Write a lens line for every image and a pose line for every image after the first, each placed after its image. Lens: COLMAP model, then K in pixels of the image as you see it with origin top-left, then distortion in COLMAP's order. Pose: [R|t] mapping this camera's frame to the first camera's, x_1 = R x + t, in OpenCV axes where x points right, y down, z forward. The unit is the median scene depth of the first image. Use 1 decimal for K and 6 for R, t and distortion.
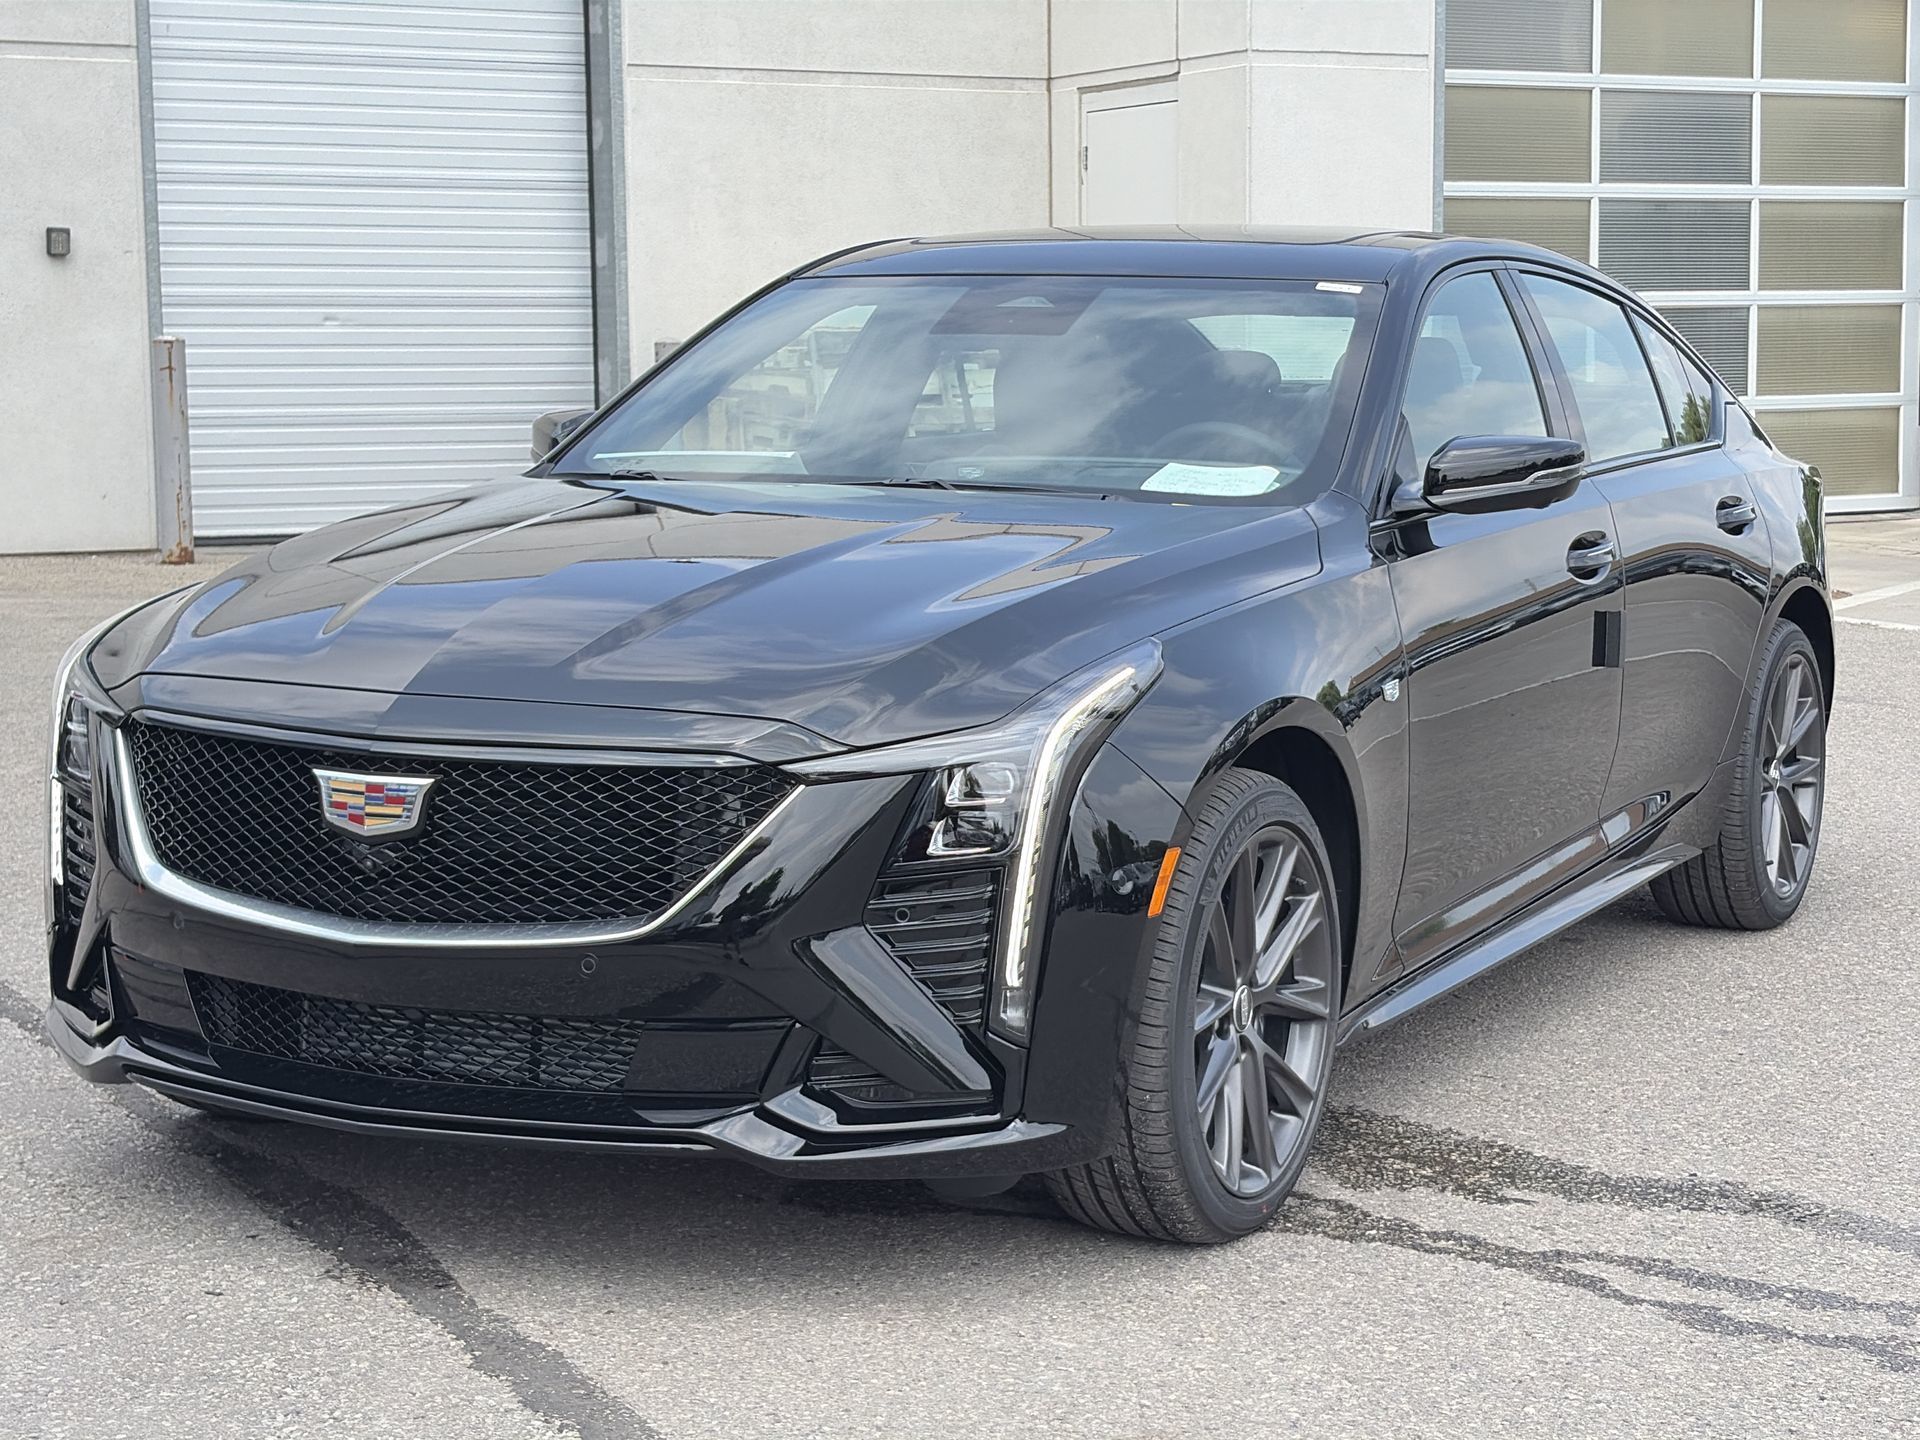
lens RADIAL K [[2822.5, 0, 893.7], [0, 2822.5, 721.7], [0, 0, 1]] dist [0.225259, -0.902219]
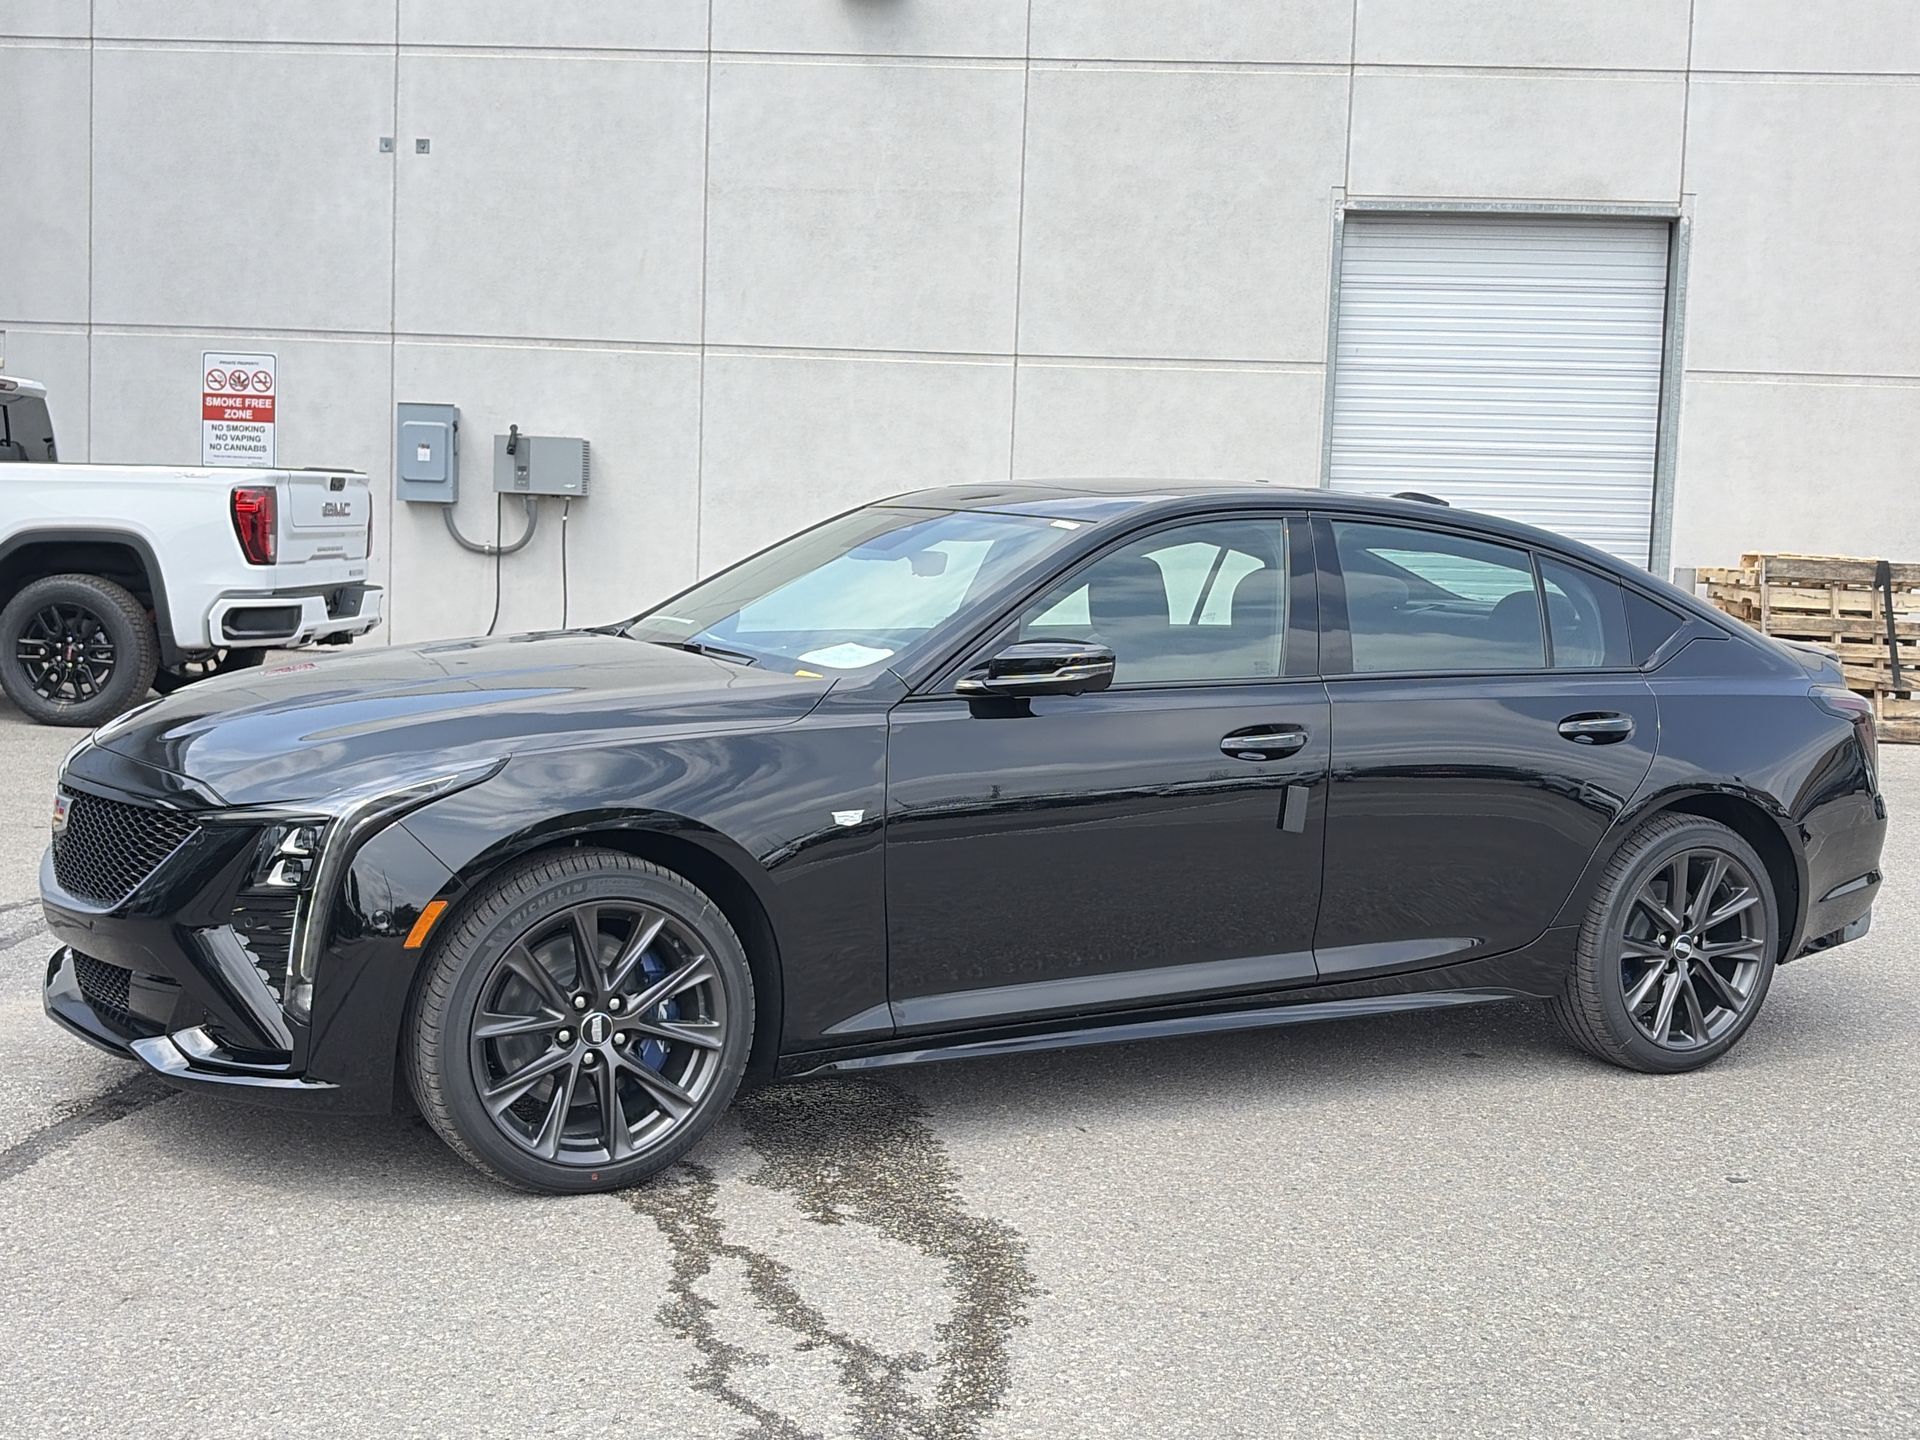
lens RADIAL K [[1896.0, 0, 962.3], [0, 1896.0, 742.1], [0, 0, 1]] dist [0.142494, -0.348219]
pose [[0.885929, 0.086641, -0.455657, 0.678342], [-0.103180, 0.994596, -0.011492, -0.044869], [0.452199, 0.057196, 0.890081, 0.239467]]
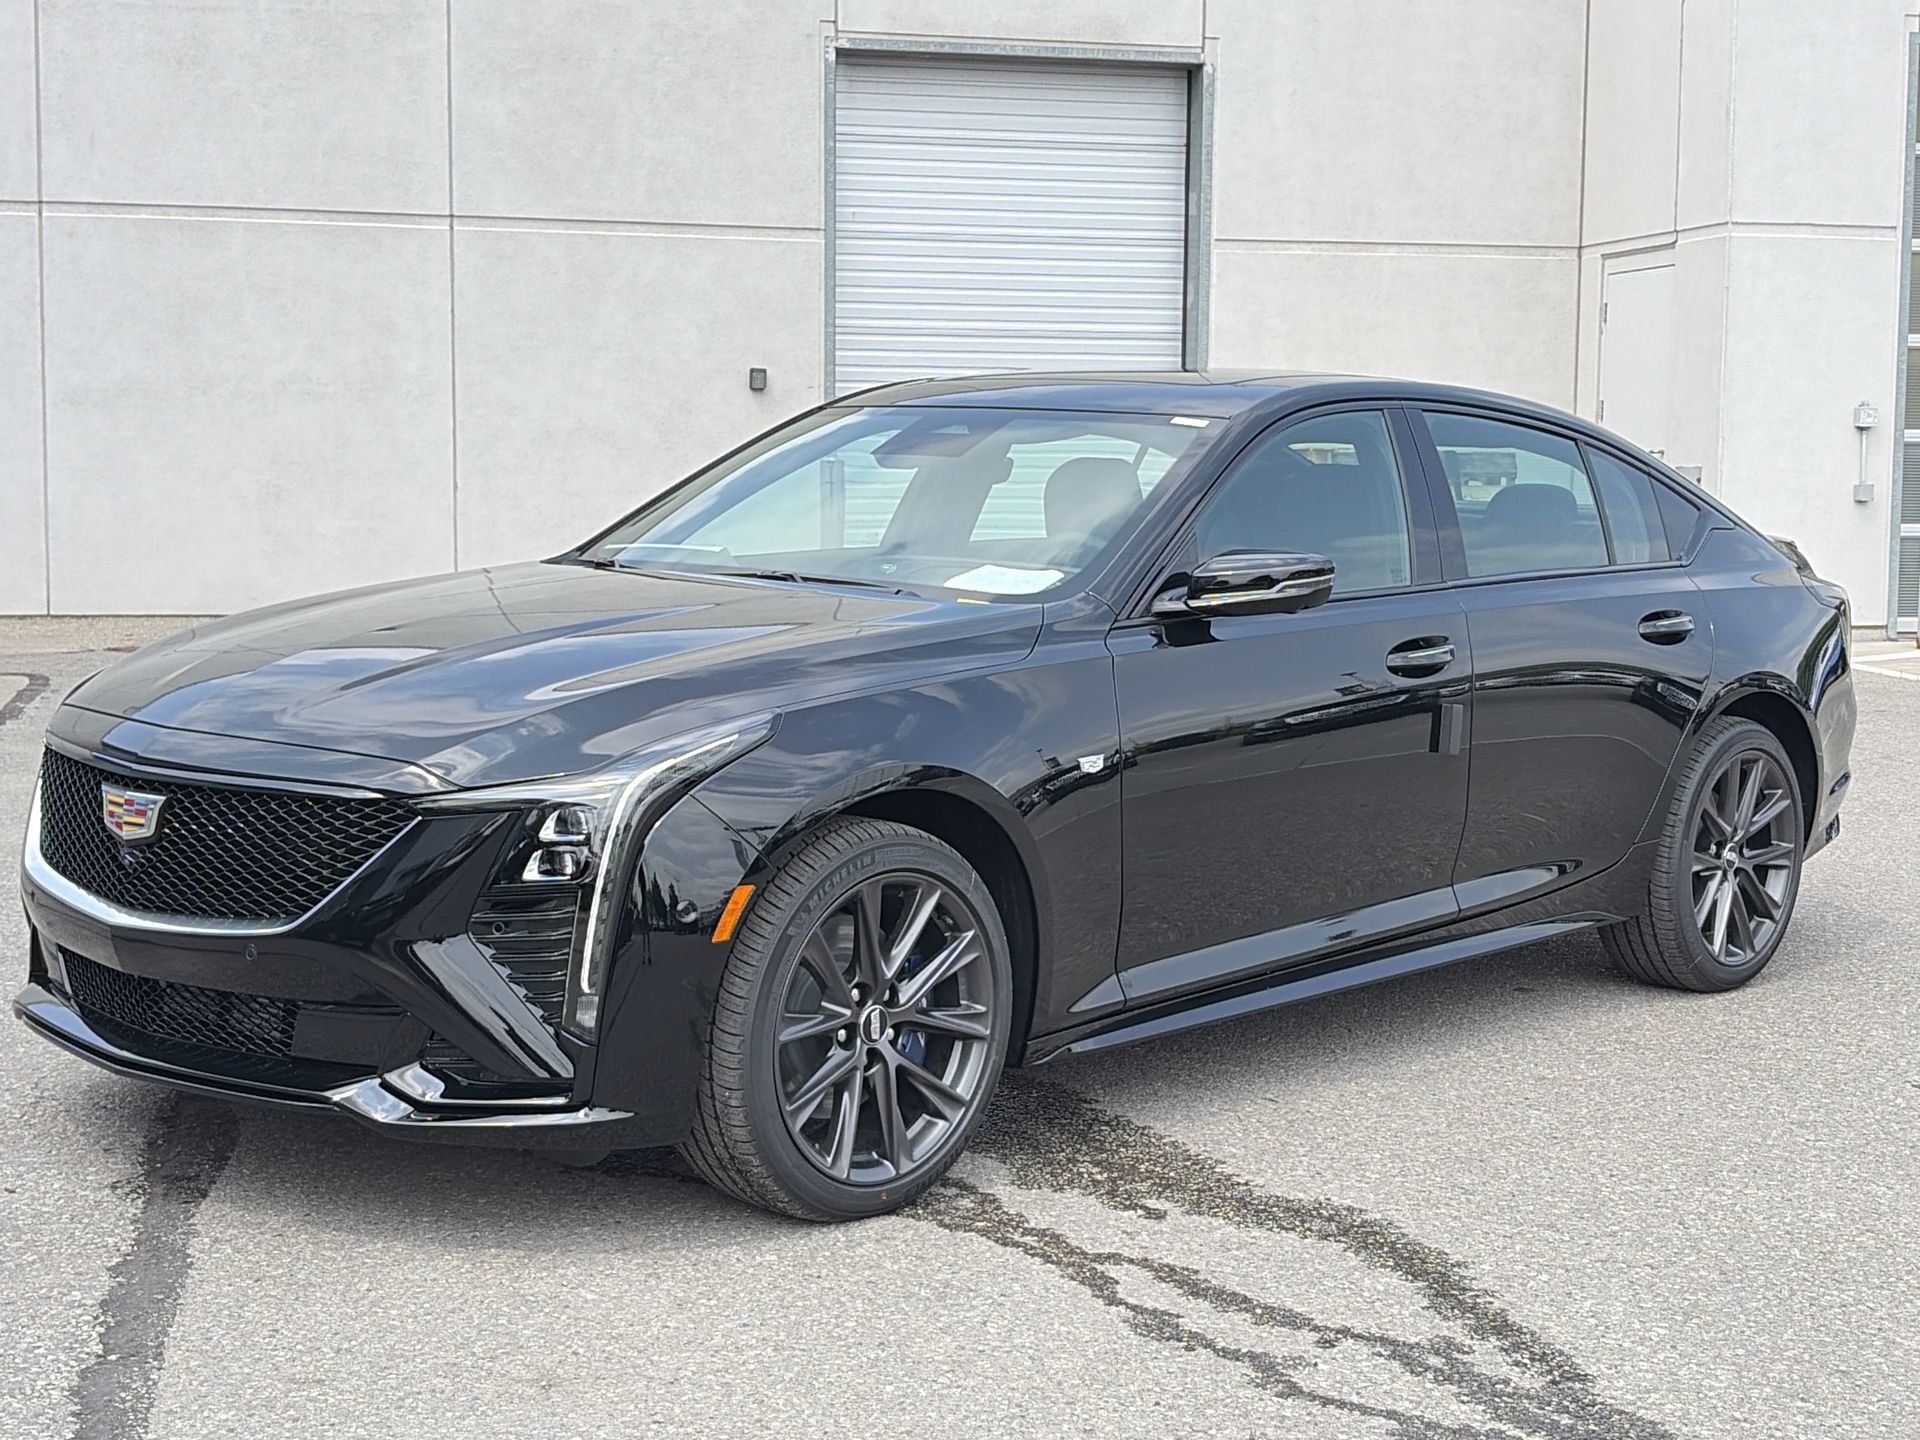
lens RADIAL K [[2262.1, 0, 960.0], [0, 2262.1, 720.0], [0, 0, 1]] dist [0.163725, -0.443586]
pose [[0.974312, 0.042988, -0.221061, 0.354319], [-0.047196, 0.998790, -0.013787, -0.014336], [0.220201, 0.023866, 0.975162, 0.079627]]
